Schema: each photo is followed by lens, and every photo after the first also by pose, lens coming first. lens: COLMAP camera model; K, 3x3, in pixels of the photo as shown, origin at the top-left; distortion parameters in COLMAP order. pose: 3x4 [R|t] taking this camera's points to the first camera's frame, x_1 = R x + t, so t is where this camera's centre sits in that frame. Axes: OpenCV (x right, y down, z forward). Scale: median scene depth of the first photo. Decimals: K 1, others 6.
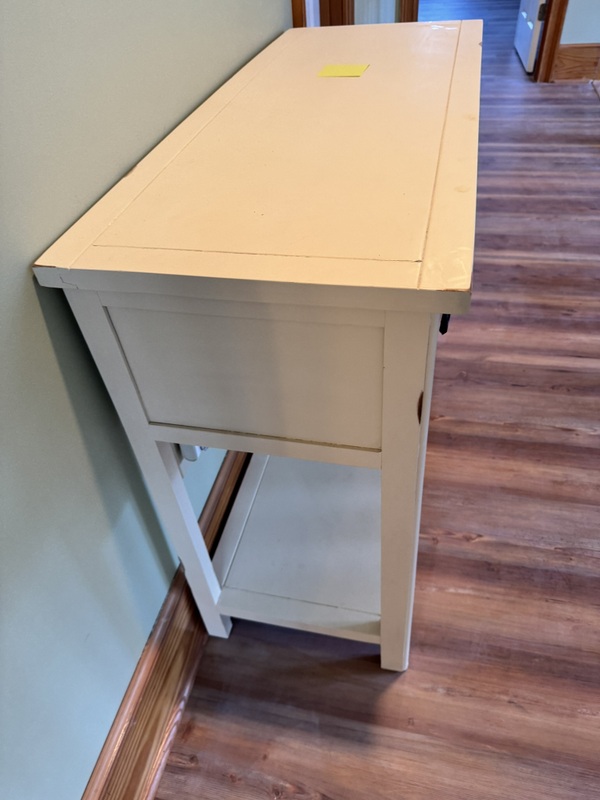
lens RADIAL K [[576.8, 0, 301.3], [0, 576.8, 401.5], [0, 0, 1]] dist [0.003596, -0.022732]
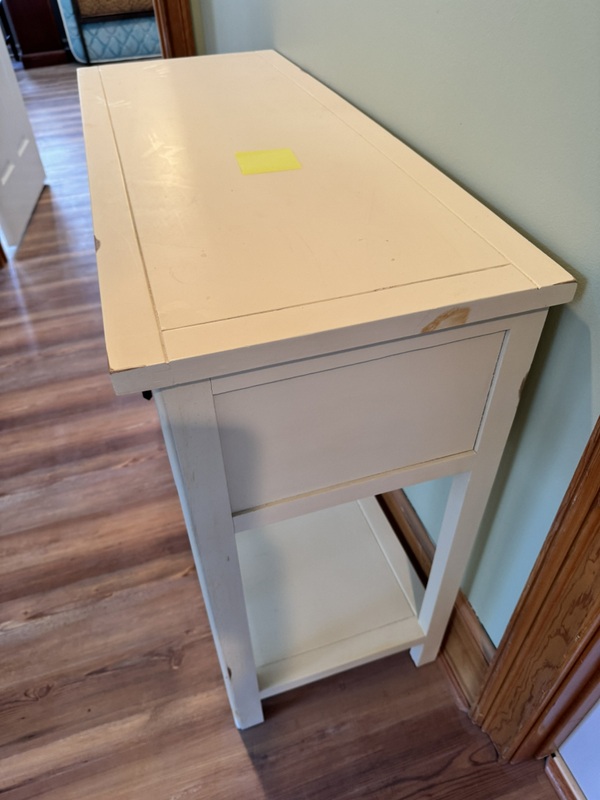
lens RADIAL K [[576.8, 0, 301.3], [0, 576.8, 401.5], [0, 0, 1]] dist [0.003596, -0.022732]
pose [[-0.854721, 0.412888, -0.314604, 0.314397], [-0.290603, 0.121589, 0.949087, -1.002205], [0.430119, 0.902629, 0.016062, 1.008802]]
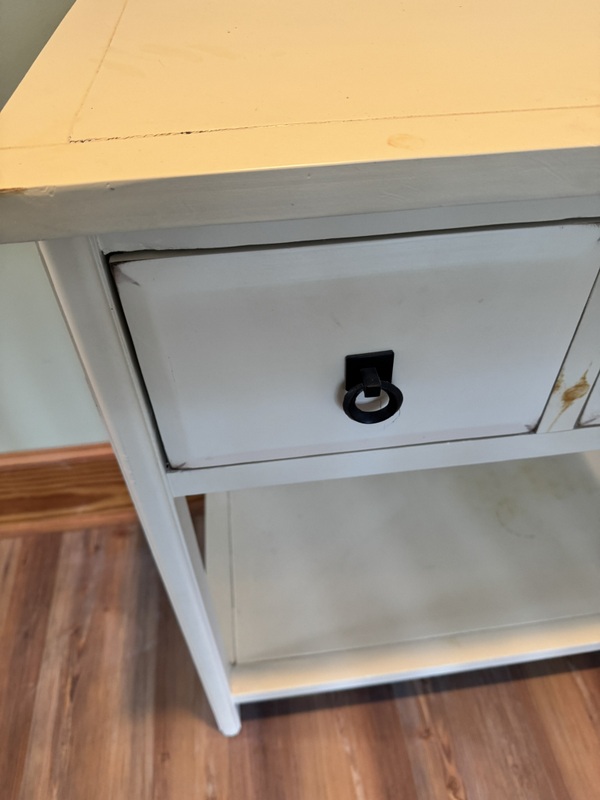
lens RADIAL K [[586.1, 0, 296.6], [0, 586.1, 401.9], [0, 0, 1]] dist [-0.030864, 0.003355]
pose [[0.343656, 0.717454, -0.605937, 0.308132], [-0.645485, 0.649114, 0.402491, -0.176337], [0.682092, 0.252805, 0.686178, 0.342150]]
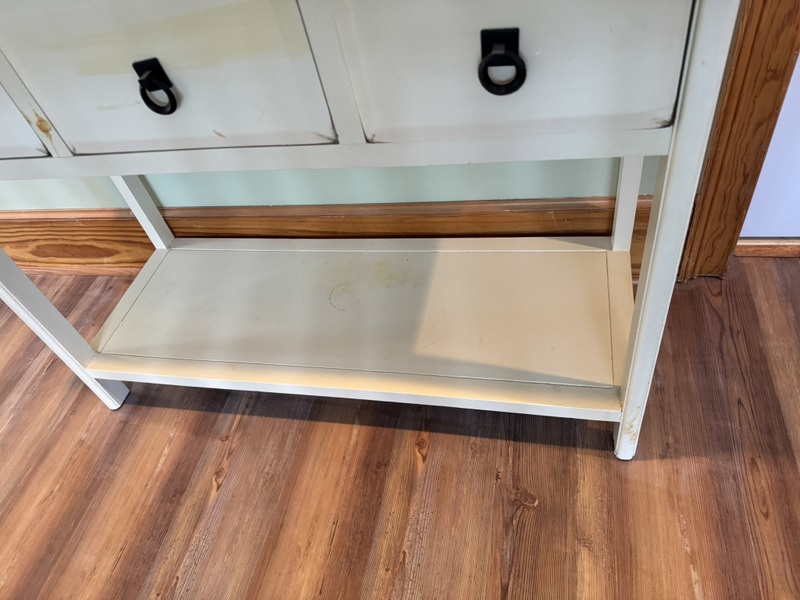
lens RADIAL K [[564.6, 0, 400.0], [0, 564.6, 300.0], [0, 0, 1]] dist [0.009260, -0.019800]
pose [[0.028699, 0.780199, -0.624873, 0.607169], [-0.538971, 0.538552, 0.647667, -0.566716], [0.841836, 0.318201, 0.435960, 0.775082]]
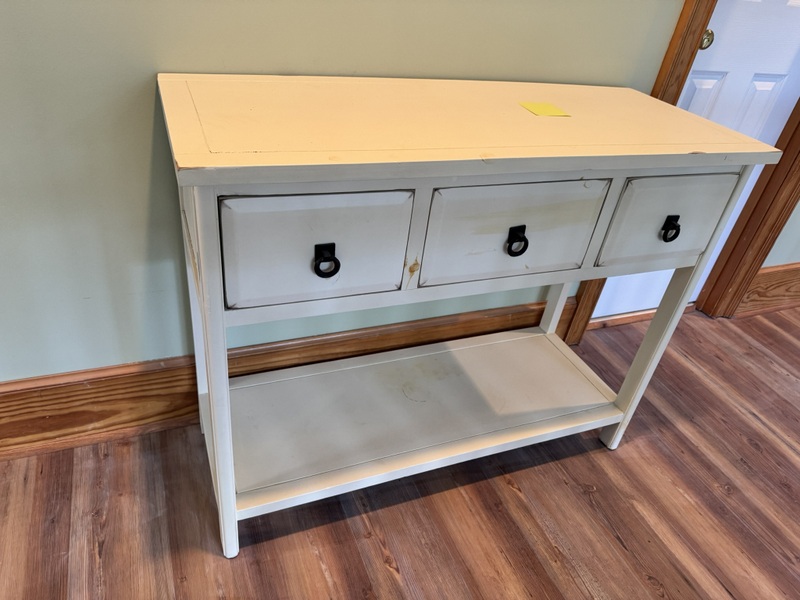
lens RADIAL K [[576.8, 0, 402.9], [0, 576.8, 301.8], [0, 0, 1]] dist [0.003596, -0.022732]
pose [[0.565958, 0.575861, -0.589979, 0.612103], [-0.675288, 0.734323, 0.068957, -0.158021], [0.472945, 0.359379, 0.804469, 0.089545]]
